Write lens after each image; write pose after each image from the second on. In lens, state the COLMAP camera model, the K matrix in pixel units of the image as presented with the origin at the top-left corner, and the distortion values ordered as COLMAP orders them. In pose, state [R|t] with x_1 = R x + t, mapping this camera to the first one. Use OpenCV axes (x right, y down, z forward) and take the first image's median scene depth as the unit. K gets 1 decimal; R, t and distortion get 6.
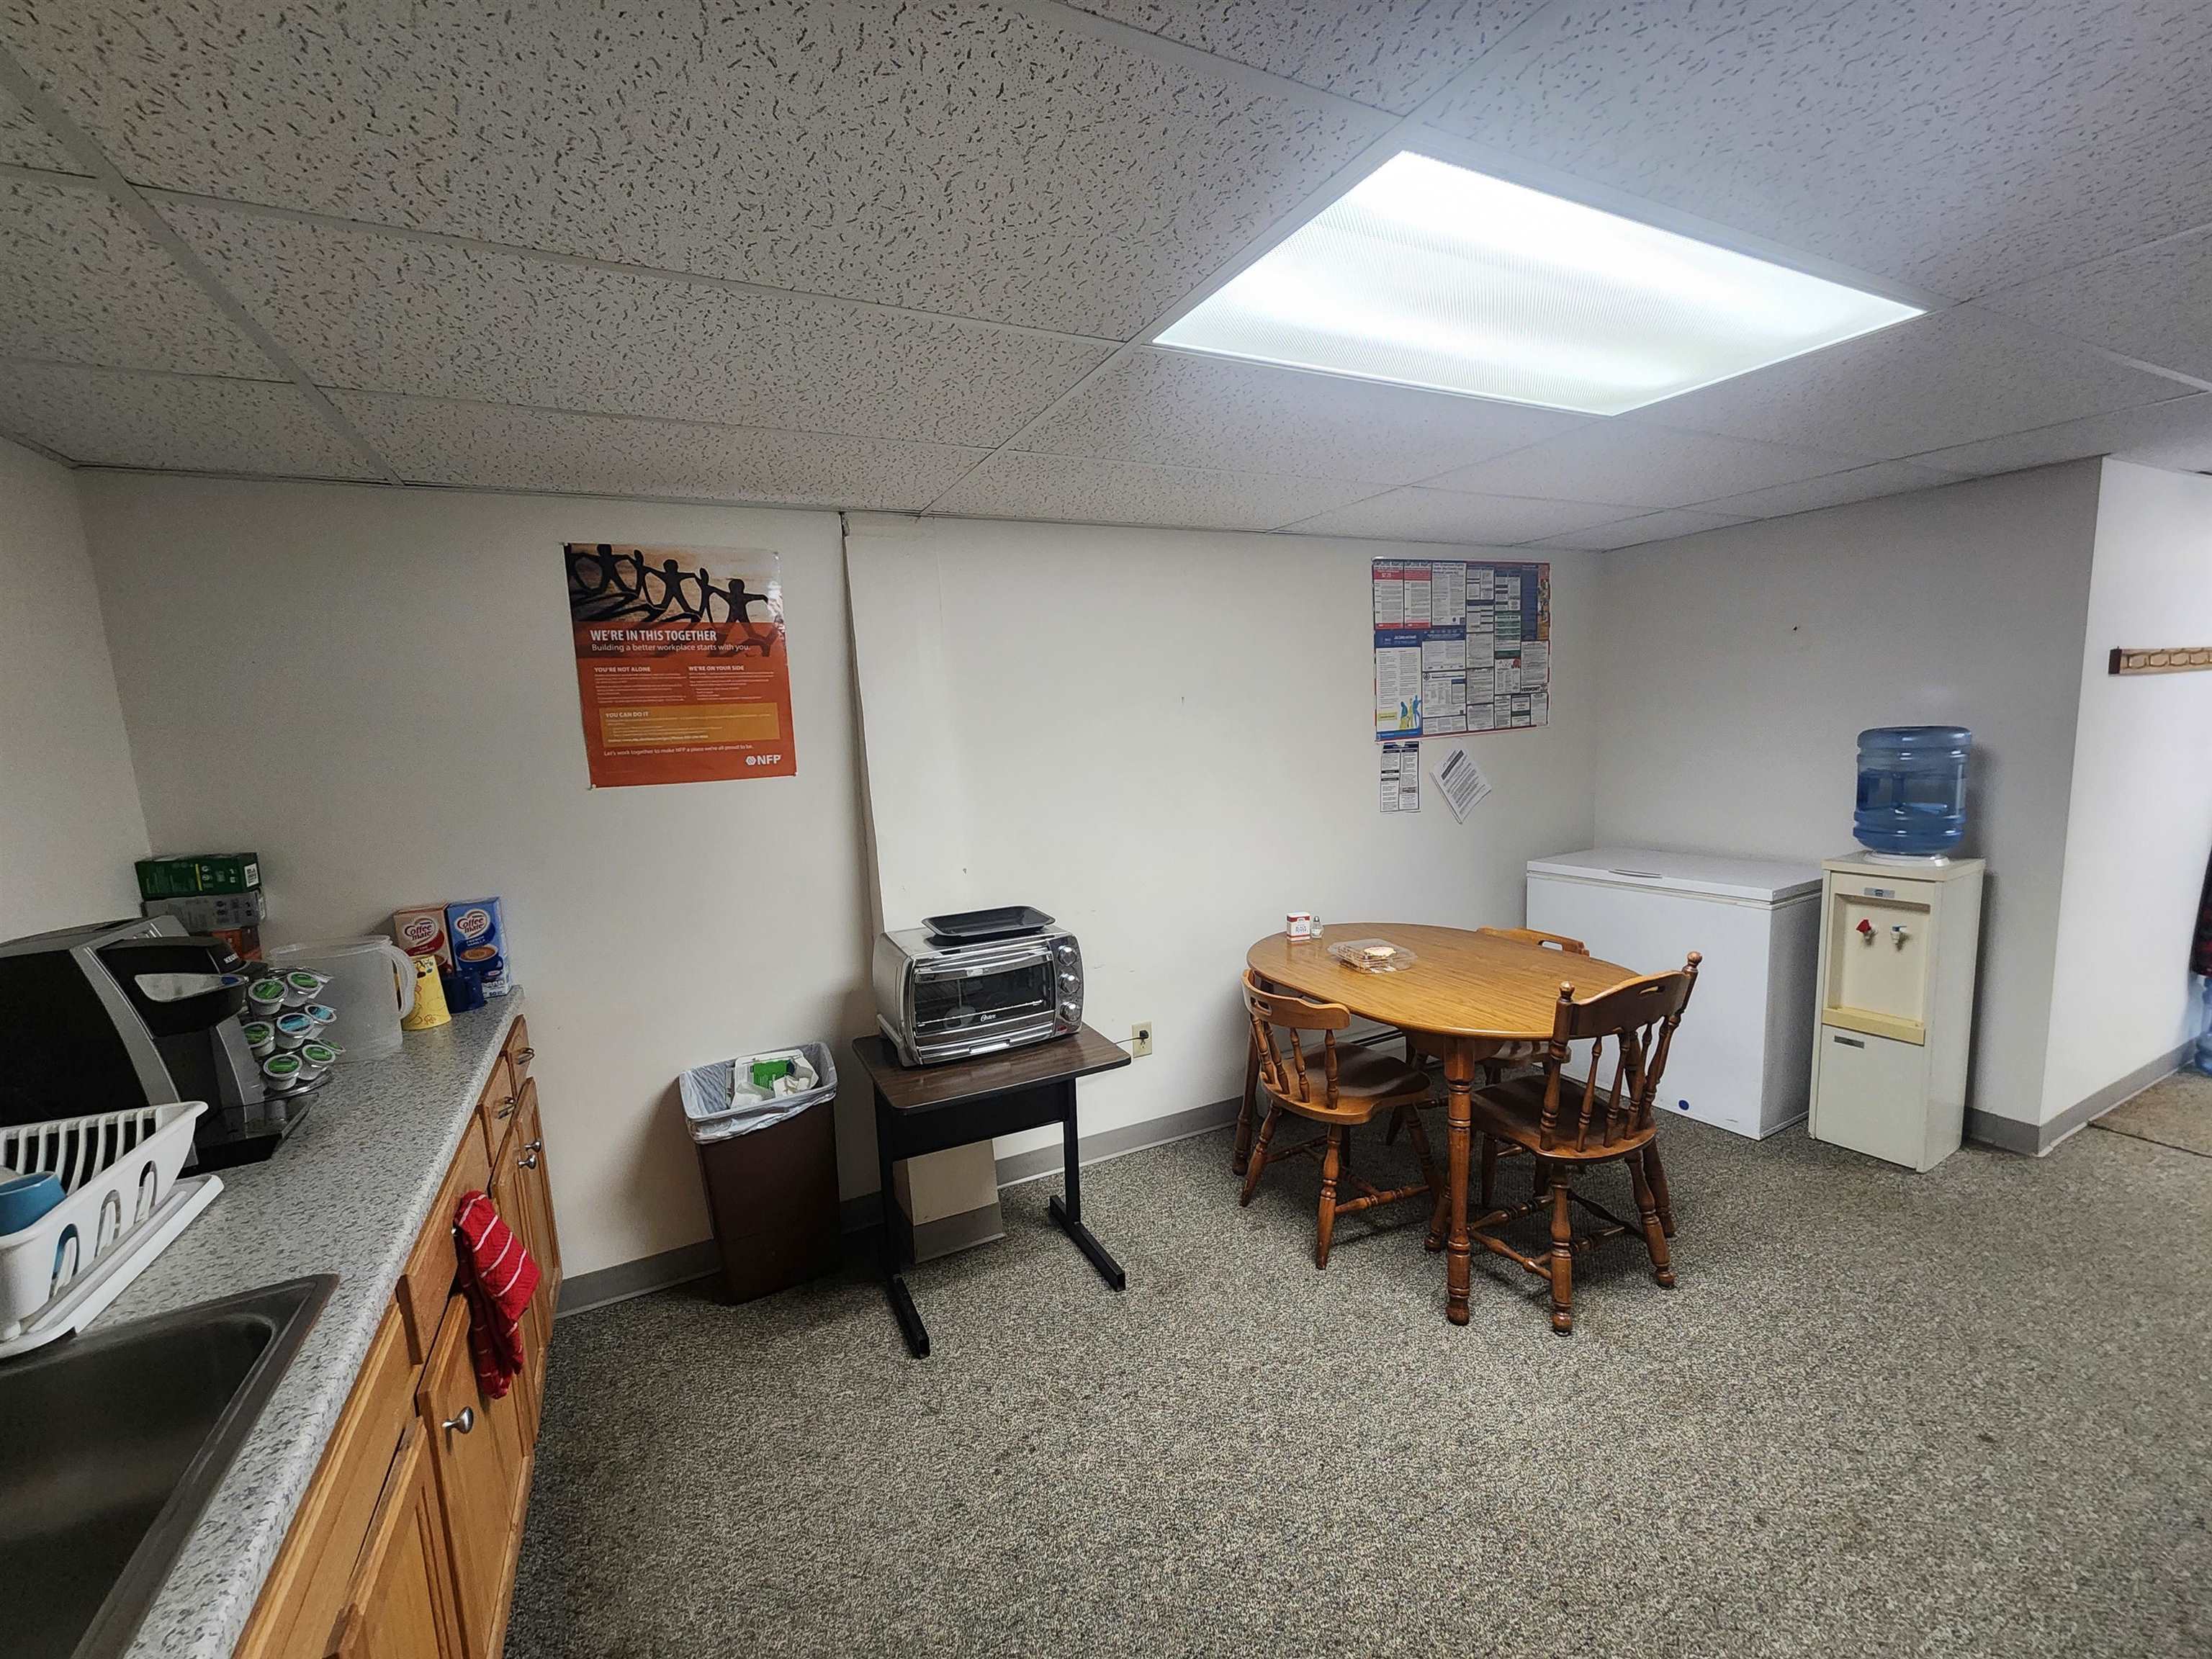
lens RADIAL K [[903.7, 0, 1104.4], [0, 903.7, 838.4], [0, 0, 1]] dist [0.001150, 0.000162]
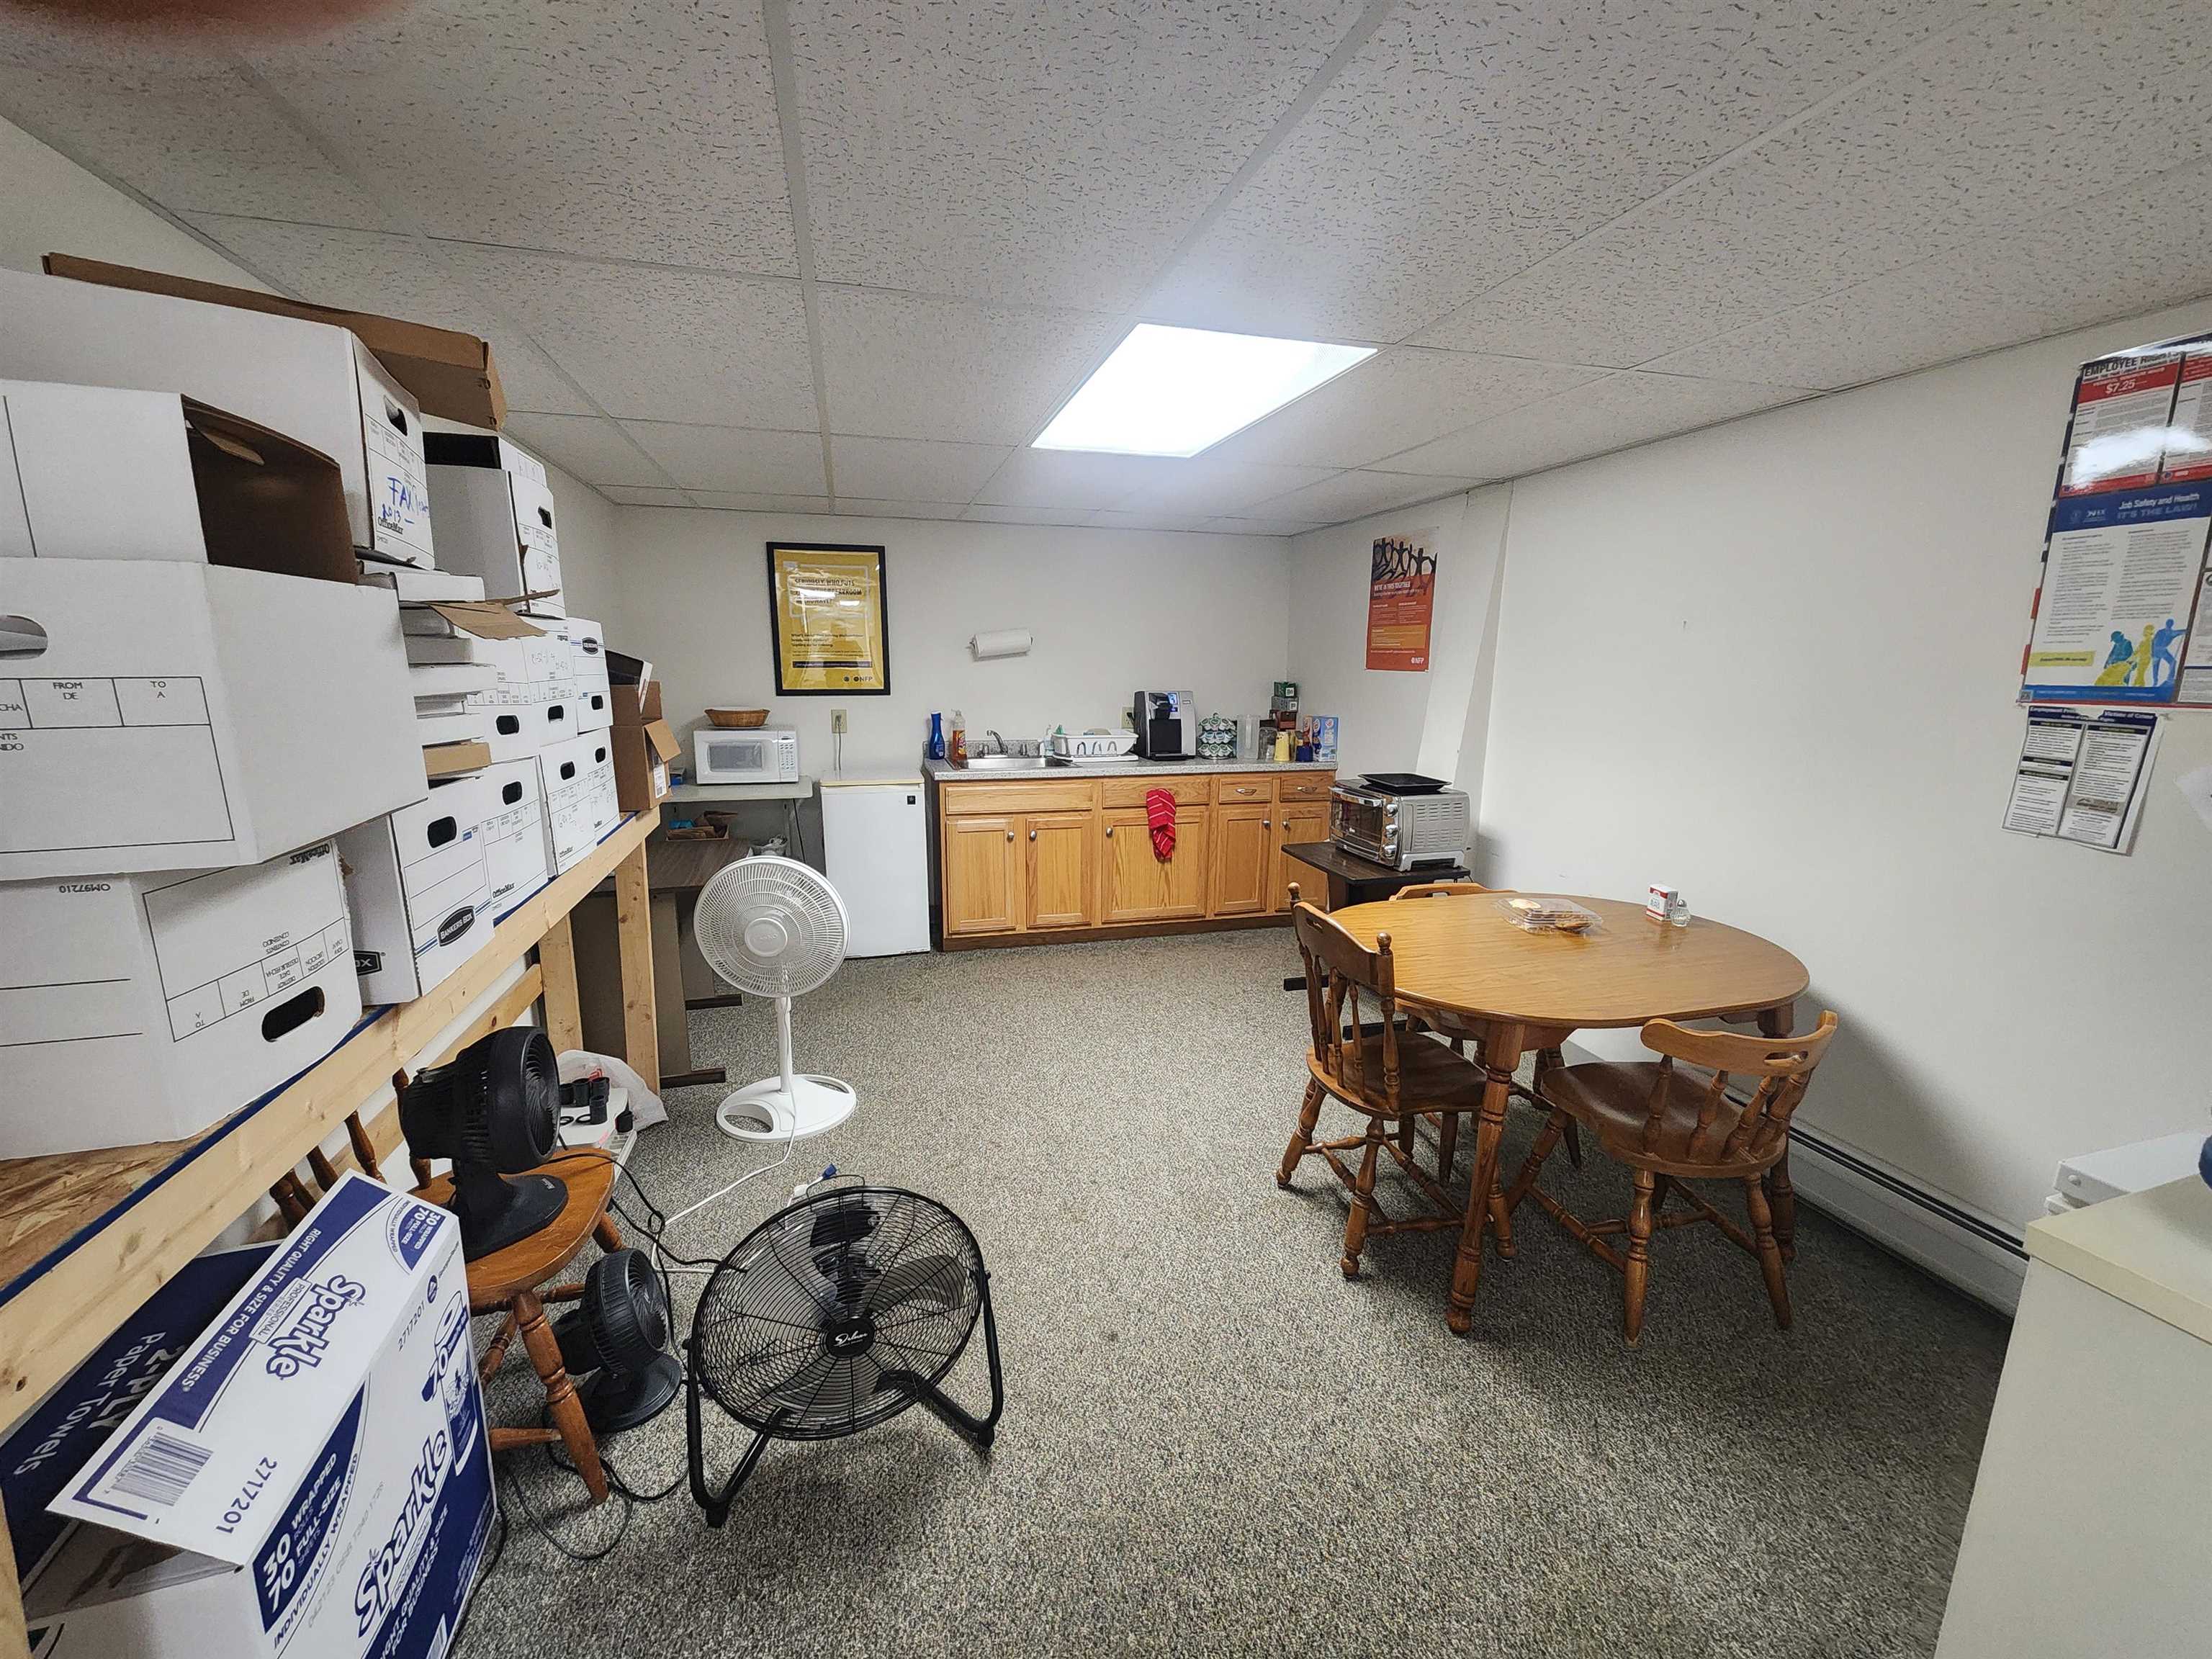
lens RADIAL K [[903.7, 0, 1105.7], [0, 903.7, 831.4], [0, 0, 1]] dist [0.001150, 0.000162]
pose [[-0.191223, 0.233099, -0.953466, 1.397254], [-0.130864, 0.956665, 0.260127, -0.147725], [0.972784, 0.174516, -0.152433, 0.786251]]
